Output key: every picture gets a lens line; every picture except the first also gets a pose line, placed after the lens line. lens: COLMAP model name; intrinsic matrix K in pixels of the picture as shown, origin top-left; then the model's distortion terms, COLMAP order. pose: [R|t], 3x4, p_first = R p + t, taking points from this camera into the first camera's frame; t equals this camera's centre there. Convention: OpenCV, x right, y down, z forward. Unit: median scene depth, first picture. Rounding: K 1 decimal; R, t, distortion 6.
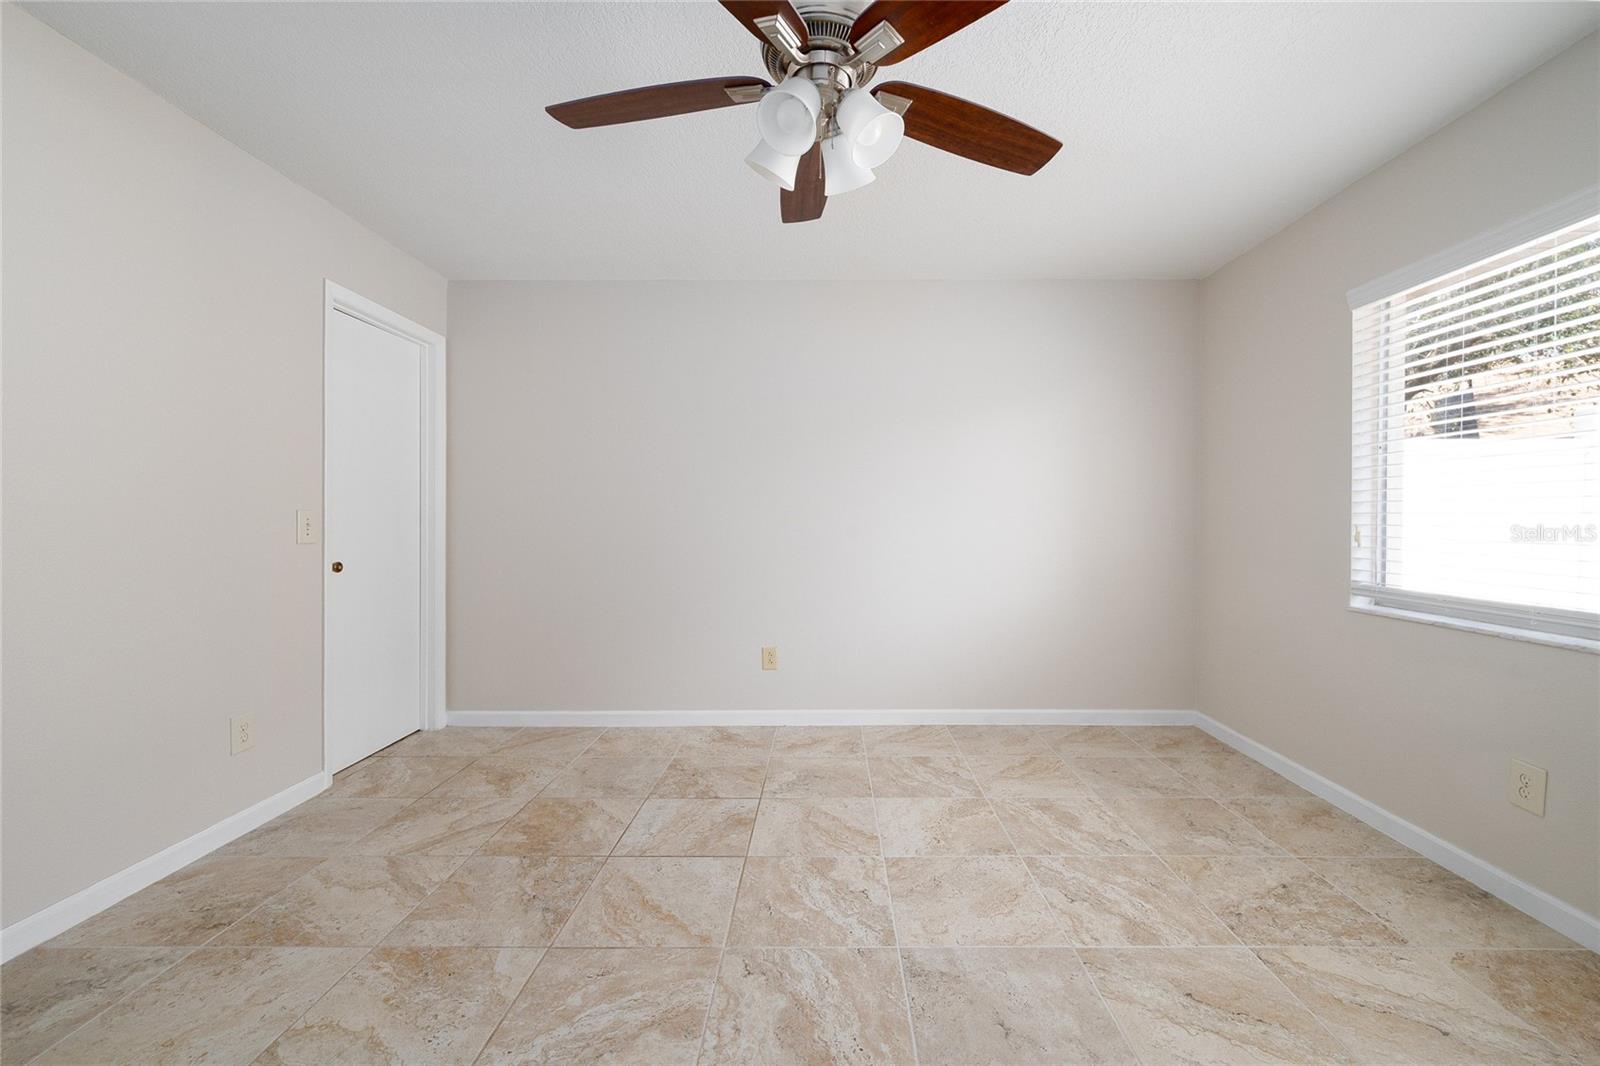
lens RADIAL K [[650.1, 0, 828.1], [0, 650.1, 536.4], [0, 0, 1]] dist [-0.001091, 0.000447]
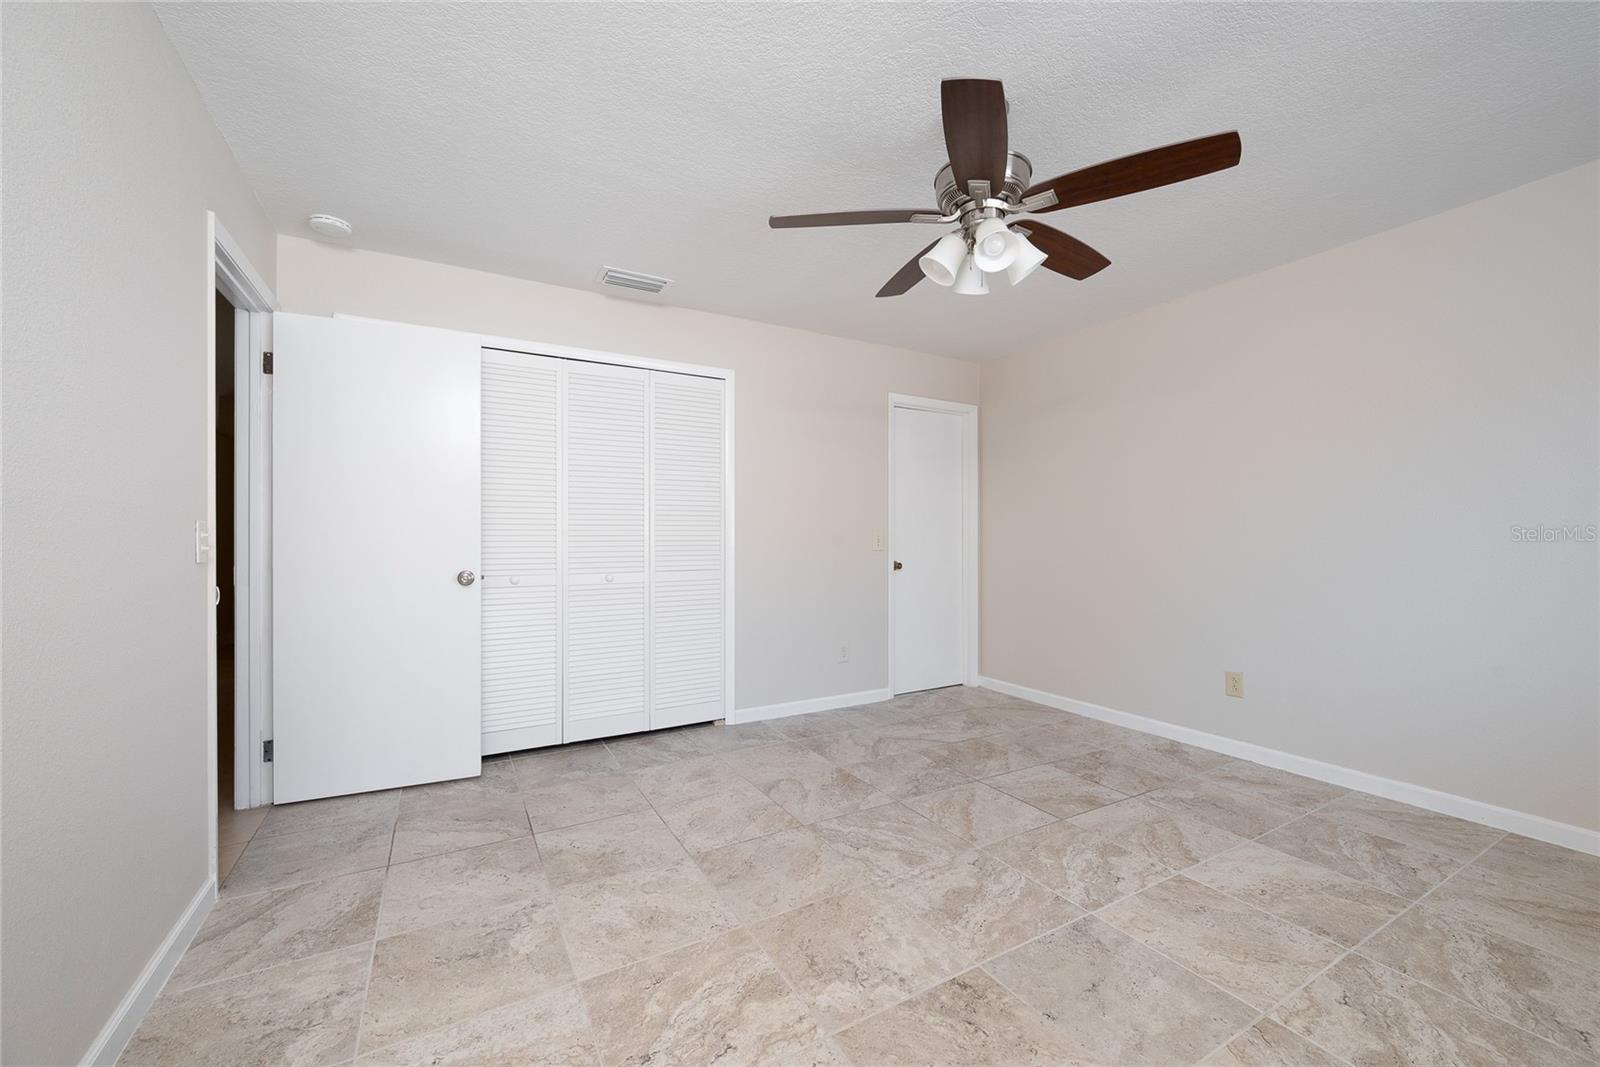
lens RADIAL K [[632.0, 0, 798.6], [0, 632.0, 536.4], [0, 0, 1]] dist [0.000734, 0.000268]
pose [[0.486463, -0.002561, -0.873698, 0.581088], [-0.021844, 0.999647, -0.015093, 0.002138], [0.873428, 0.026428, 0.486235, 0.001199]]
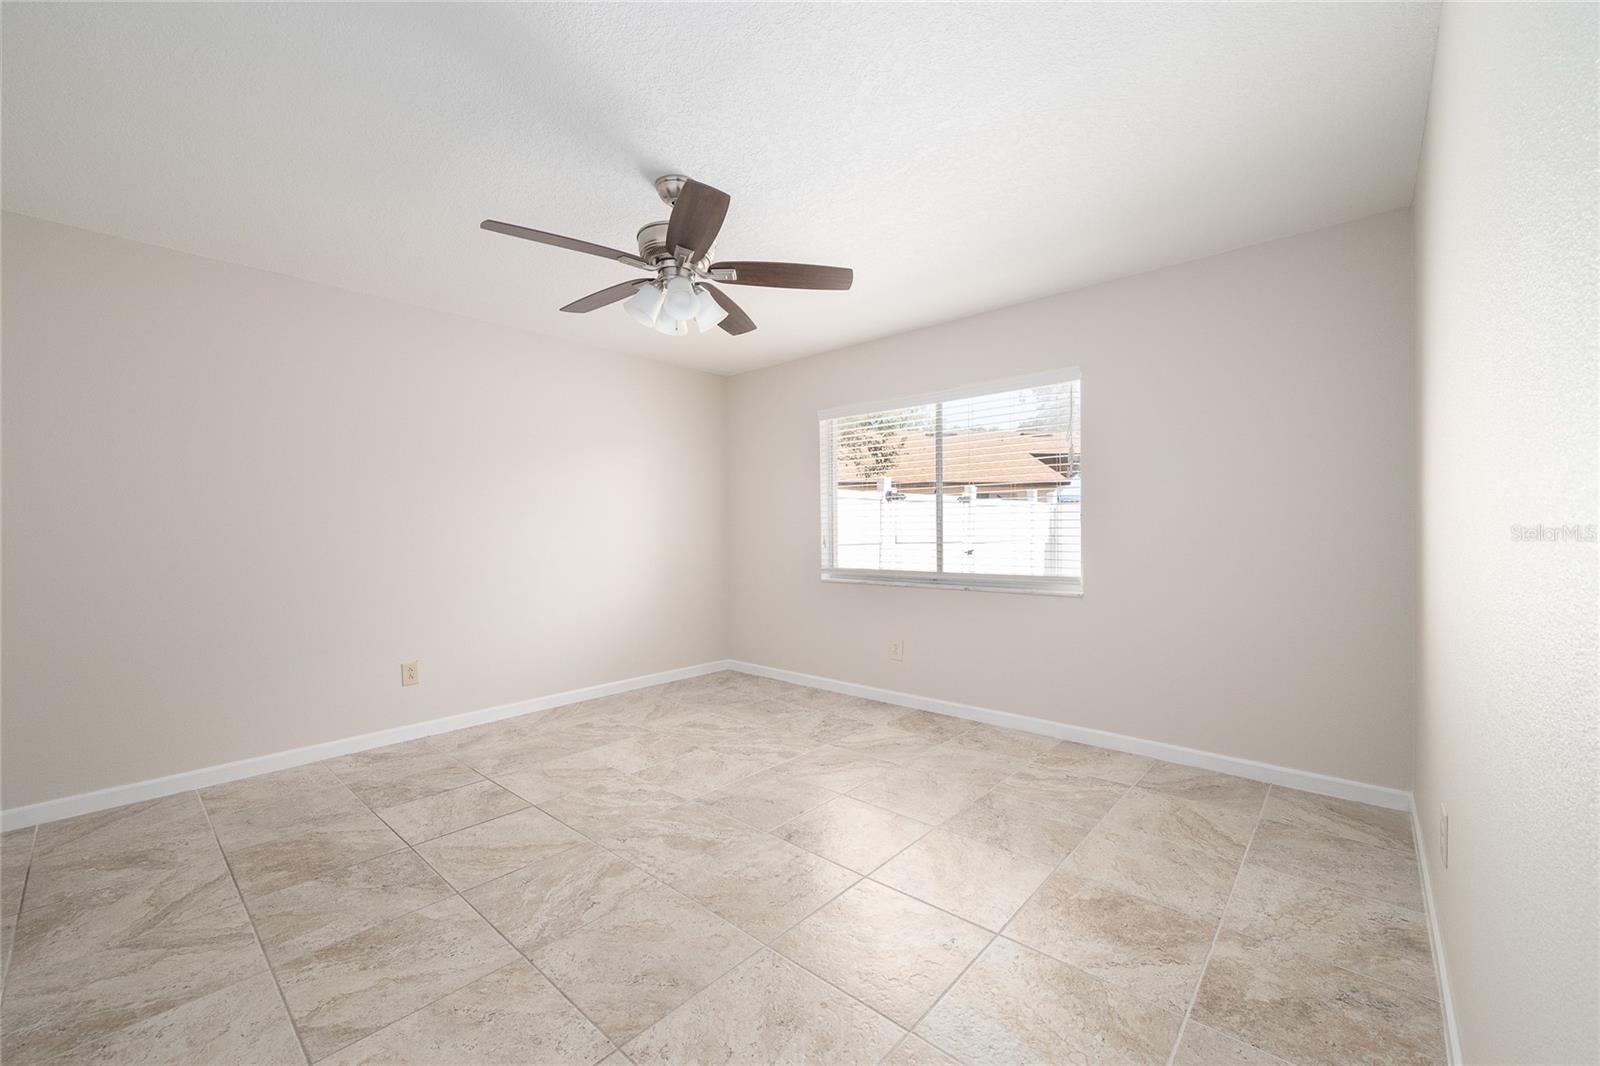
lens RADIAL K [[638.9, 0, 811.5], [0, 638.9, 539.4], [0, 0, 1]] dist [0.000002, 0.000191]
pose [[0.658470, -0.016192, 0.752433, -0.617850], [0.030695, 0.999514, -0.005352, 0.001686], [-0.751981, 0.026620, 0.658648, -0.204688]]
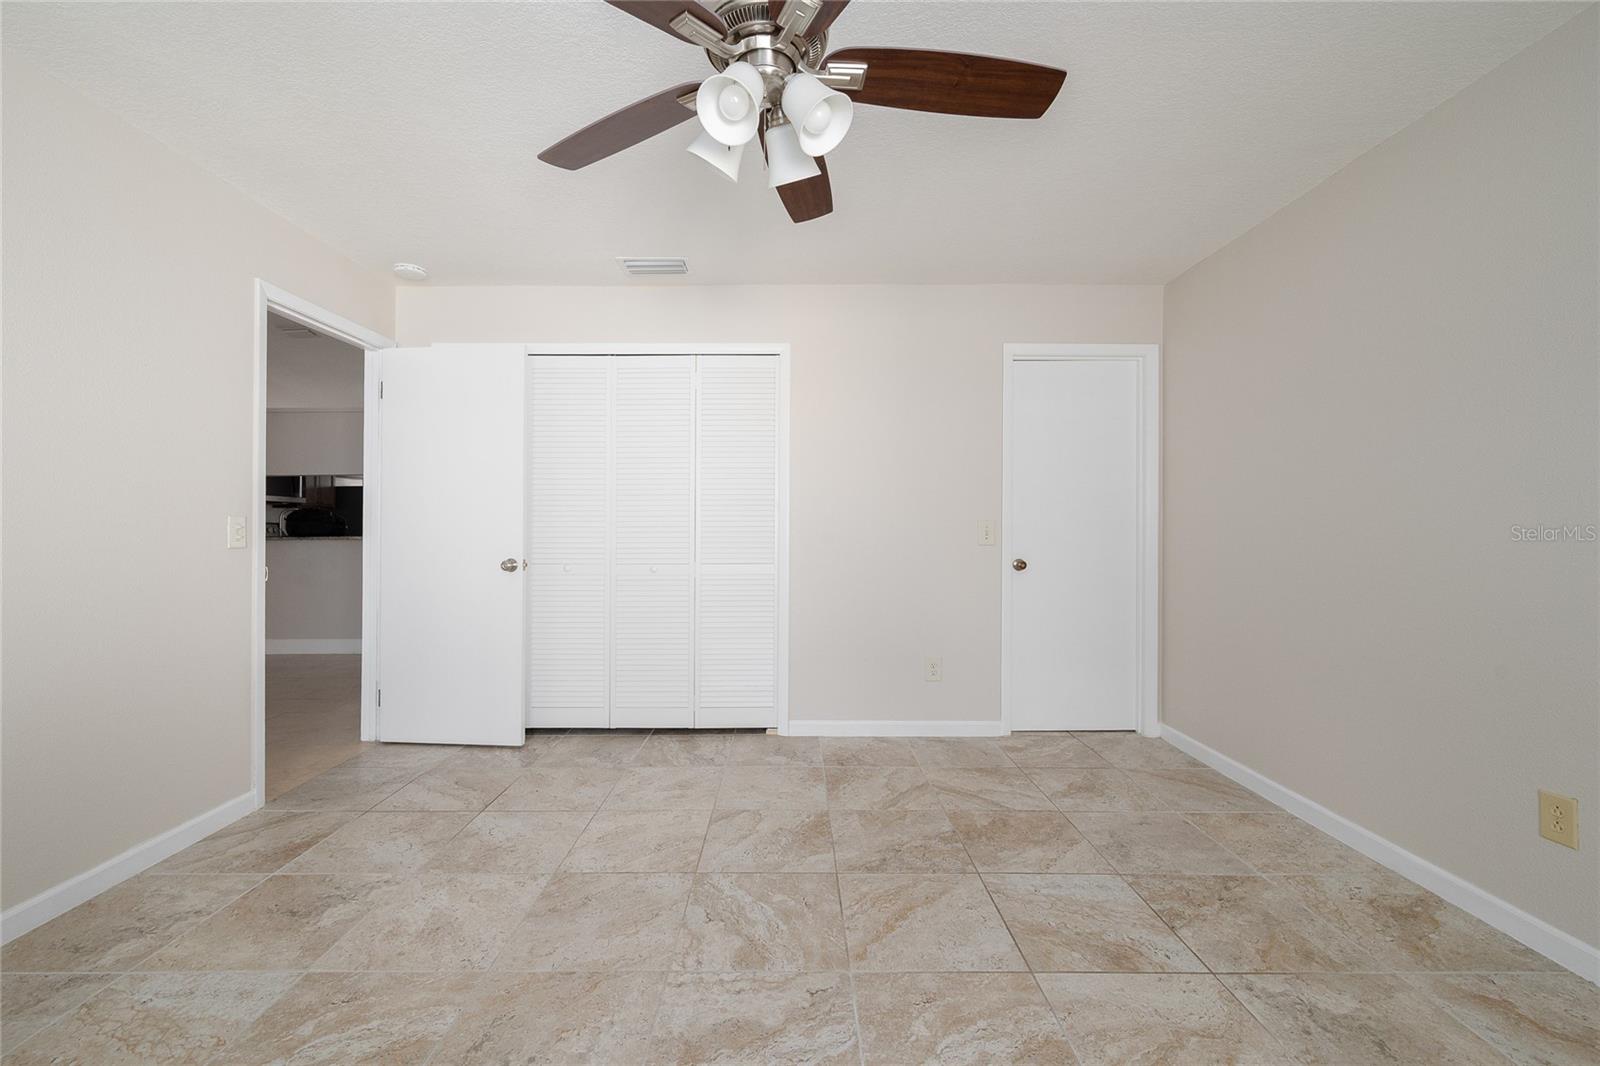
lens RADIAL K [[637.7, 0, 785.4], [0, 637.7, 520.5], [0, 0, 1]] dist [-0.001062, 0.000219]
pose [[-0.011721, -0.012151, -0.999857, 0.556955], [-0.025516, 0.999604, -0.011848, -0.014287], [0.999606, 0.025374, -0.012027, 0.632661]]
